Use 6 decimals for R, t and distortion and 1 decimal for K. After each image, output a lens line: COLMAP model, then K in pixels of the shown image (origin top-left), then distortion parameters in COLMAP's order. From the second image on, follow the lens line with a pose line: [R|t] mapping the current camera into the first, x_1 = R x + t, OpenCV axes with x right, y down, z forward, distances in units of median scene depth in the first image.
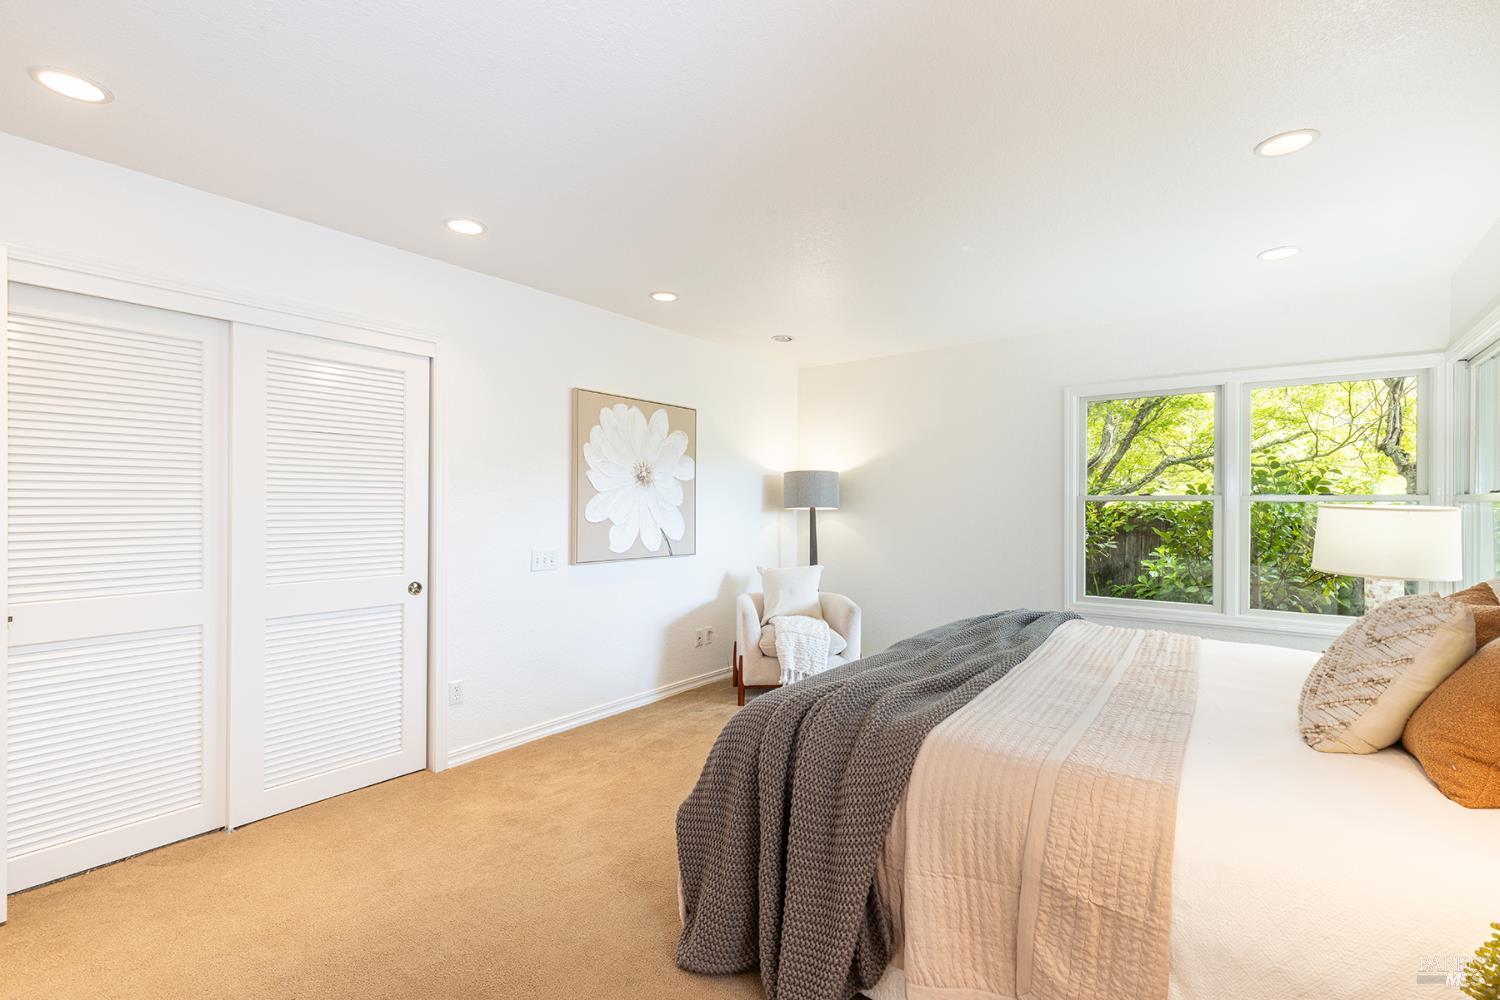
lens RADIAL K [[655.3, 0, 750.0], [0, 655.3, 500.0], [0, 0, 1]] dist [0.019140, 0.000002]
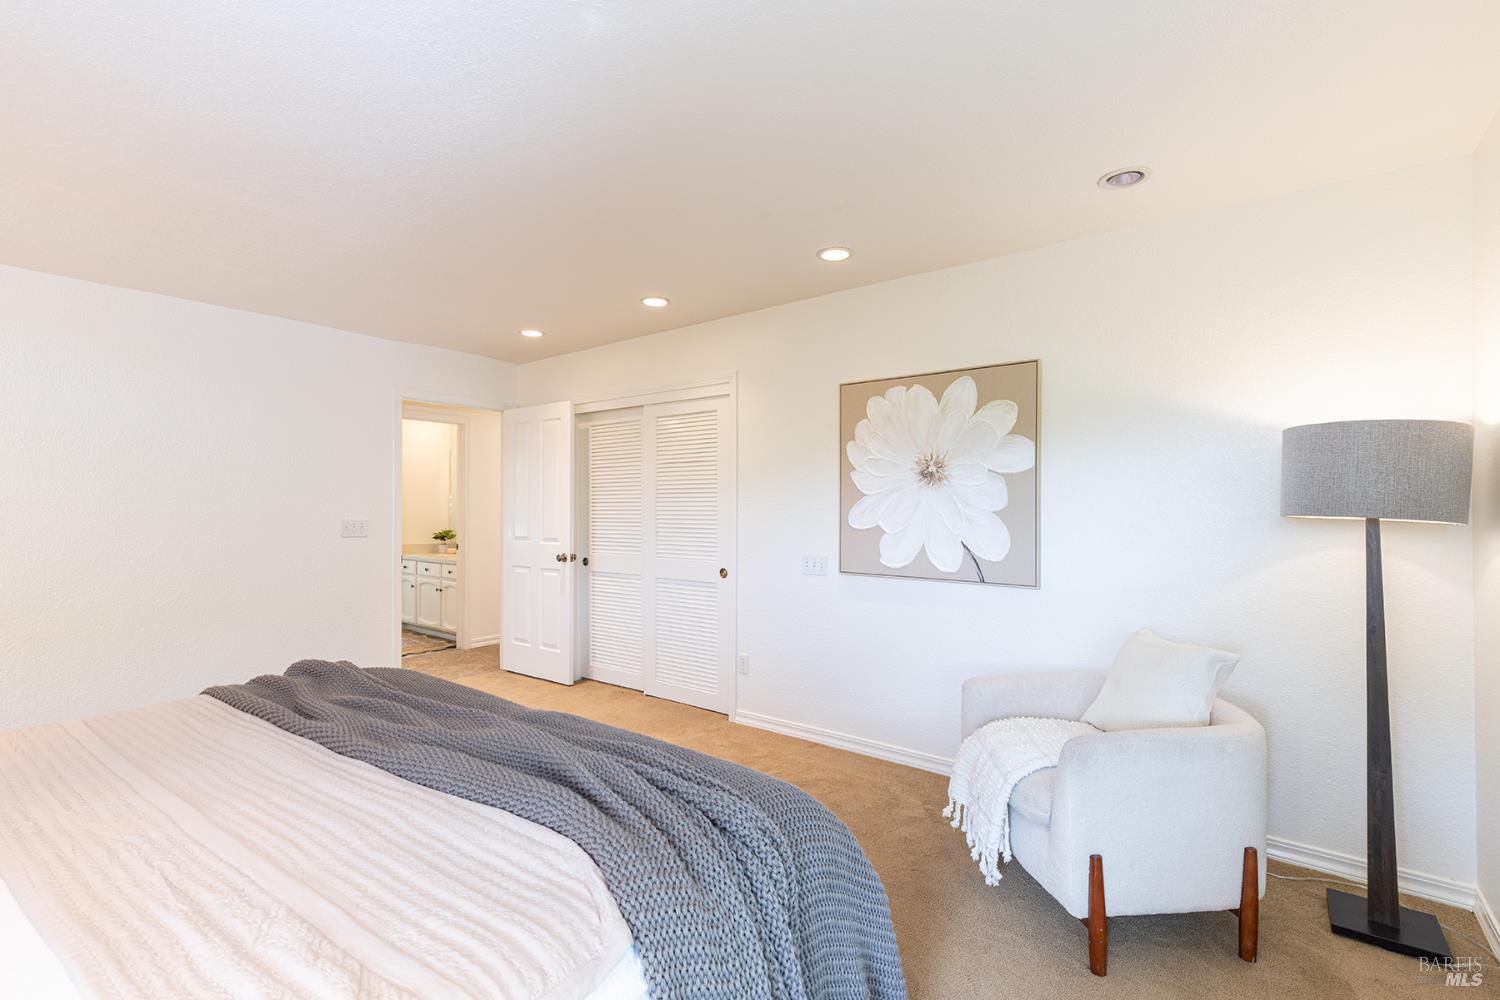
lens RADIAL K [[671.8, 0, 757.9], [0, 671.8, 508.3], [0, 0, 1]] dist [0.000558, 0.000082]
pose [[0.004841, -0.008601, -0.999951, 0.622416], [0.003323, 0.999958, -0.008585, 0.011760], [0.999983, -0.003281, 0.004869, 0.795105]]
